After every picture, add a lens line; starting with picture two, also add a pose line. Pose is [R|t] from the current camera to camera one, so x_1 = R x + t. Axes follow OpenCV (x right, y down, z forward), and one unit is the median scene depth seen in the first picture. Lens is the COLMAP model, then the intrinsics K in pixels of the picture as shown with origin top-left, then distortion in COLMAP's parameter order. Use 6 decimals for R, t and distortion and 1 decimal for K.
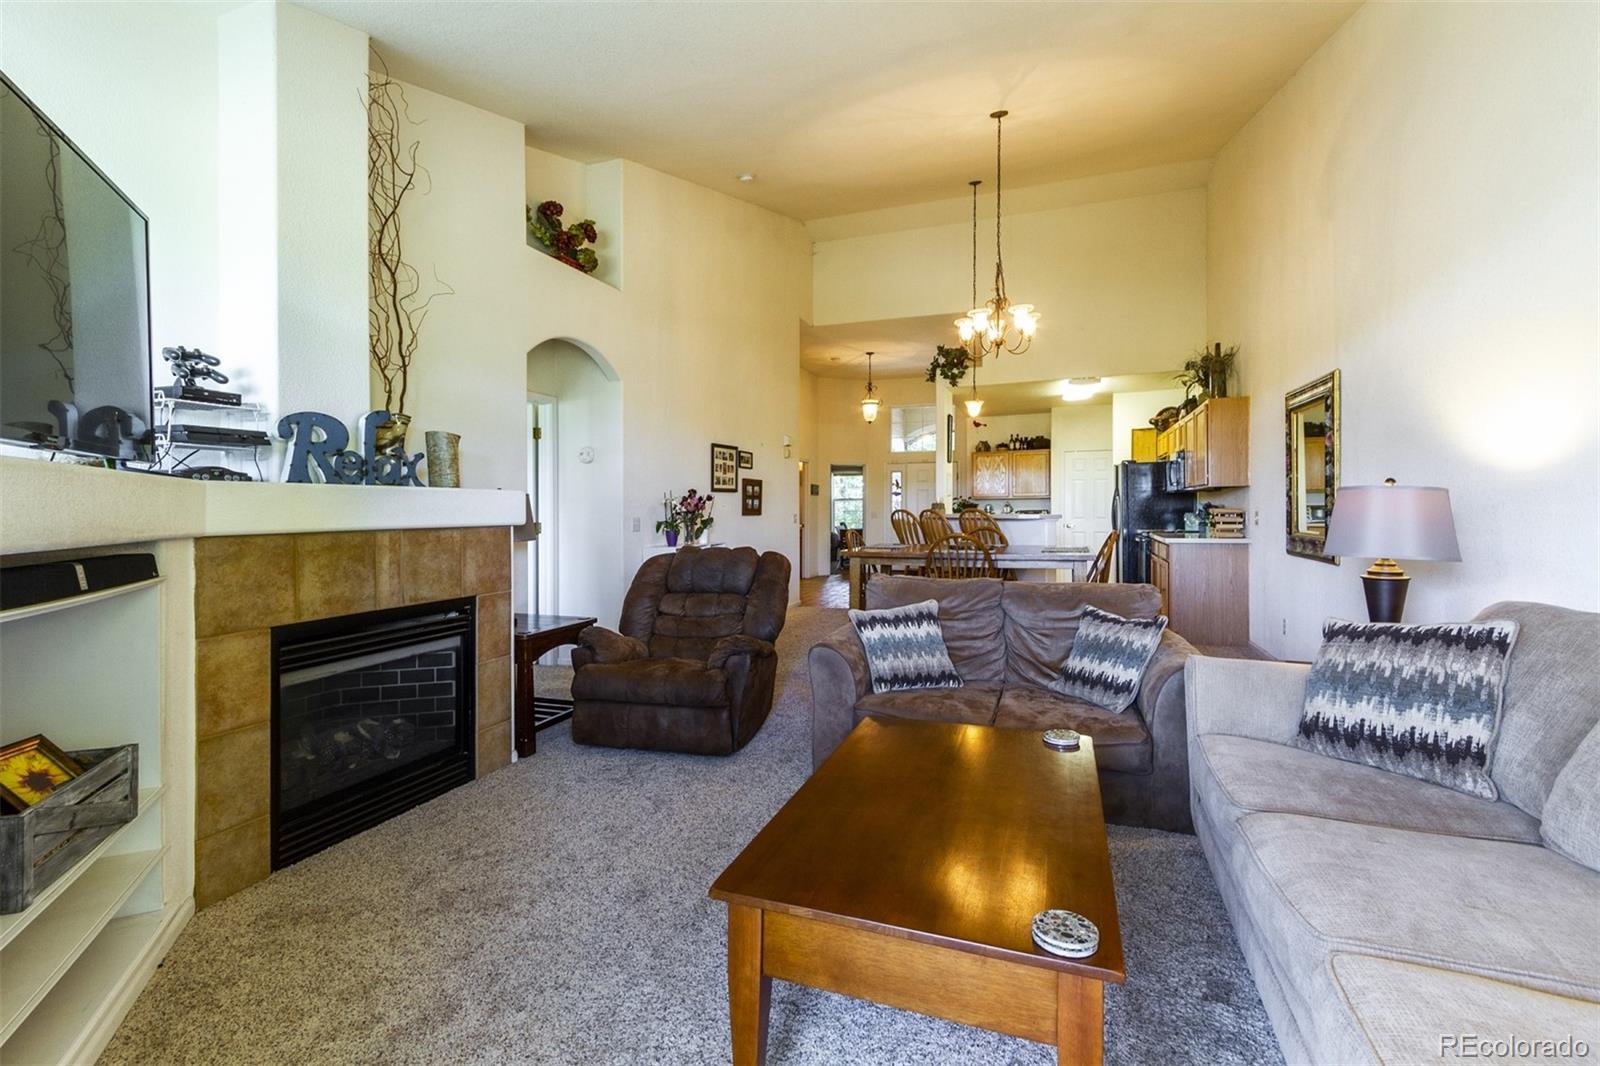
lens RADIAL K [[729.4, 0, 786.8], [0, 729.4, 508.4], [0, 0, 1]] dist [0.008874, -0.002115]
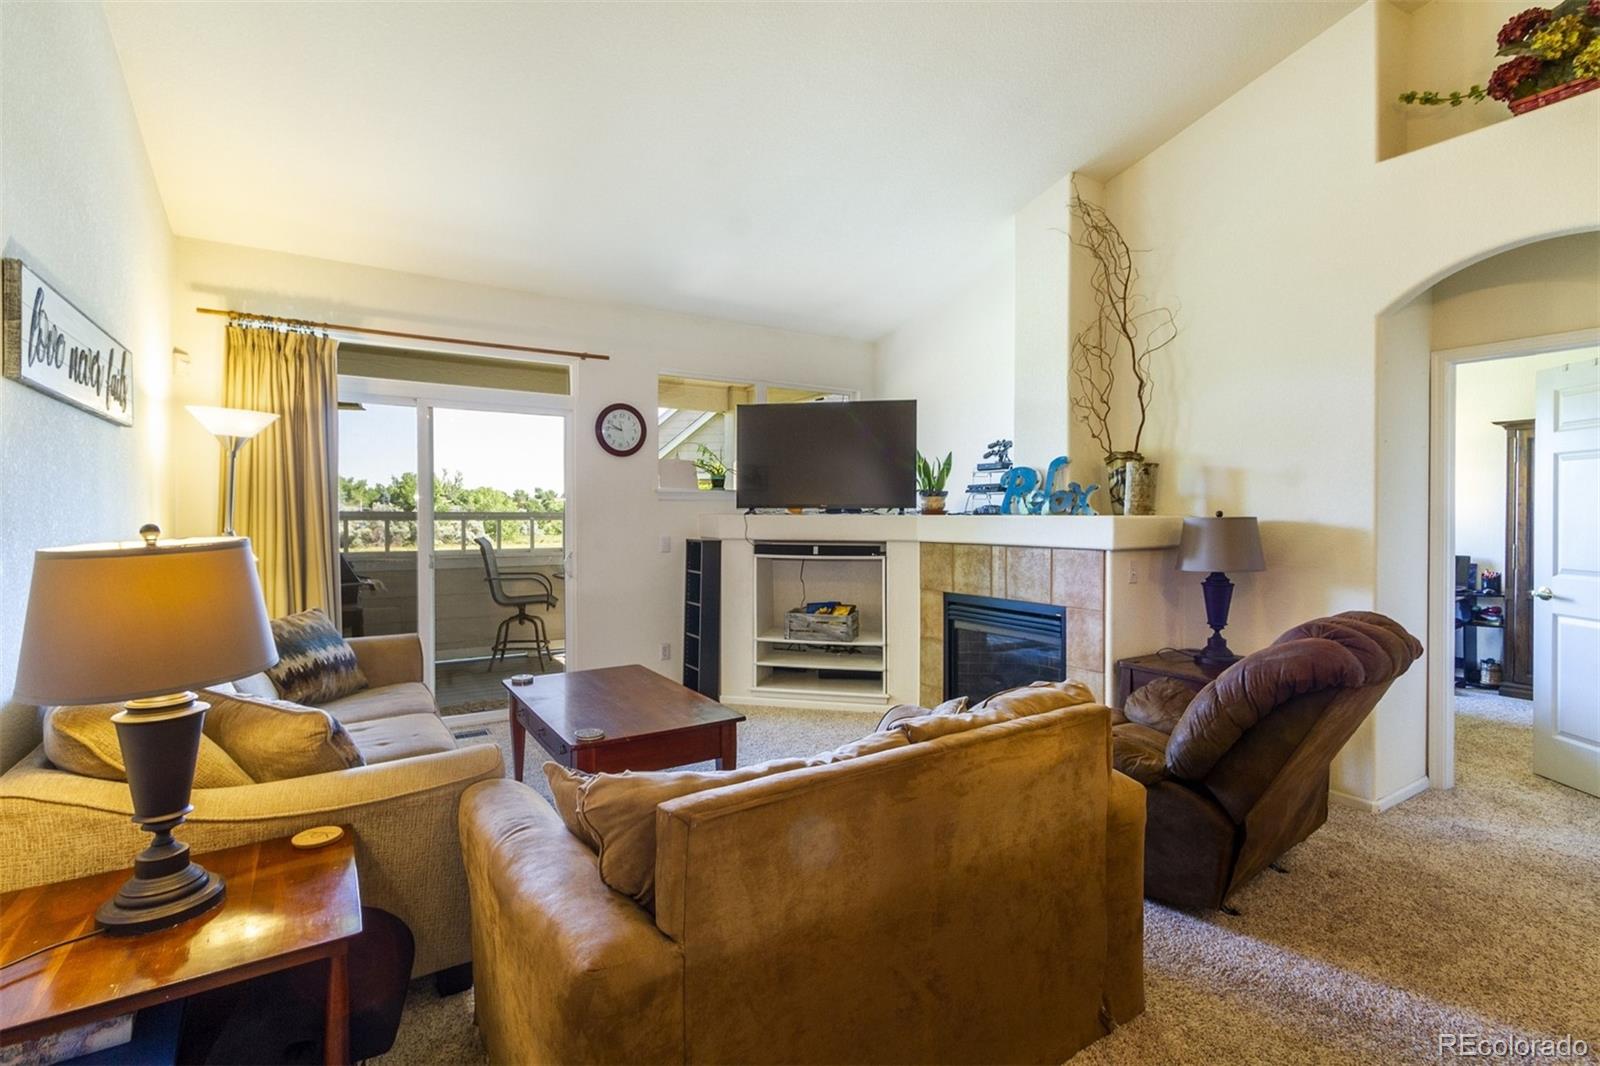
lens RADIAL K [[743.2, 0, 796.6], [0, 743.2, 517.0], [0, 0, 1]] dist [0.005070, -0.001907]
pose [[-0.598696, 0.010788, -0.800903, 0.418662], [0.004310, 0.999938, 0.010248, -0.020685], [0.800964, 0.002684, -0.598706, 0.731489]]
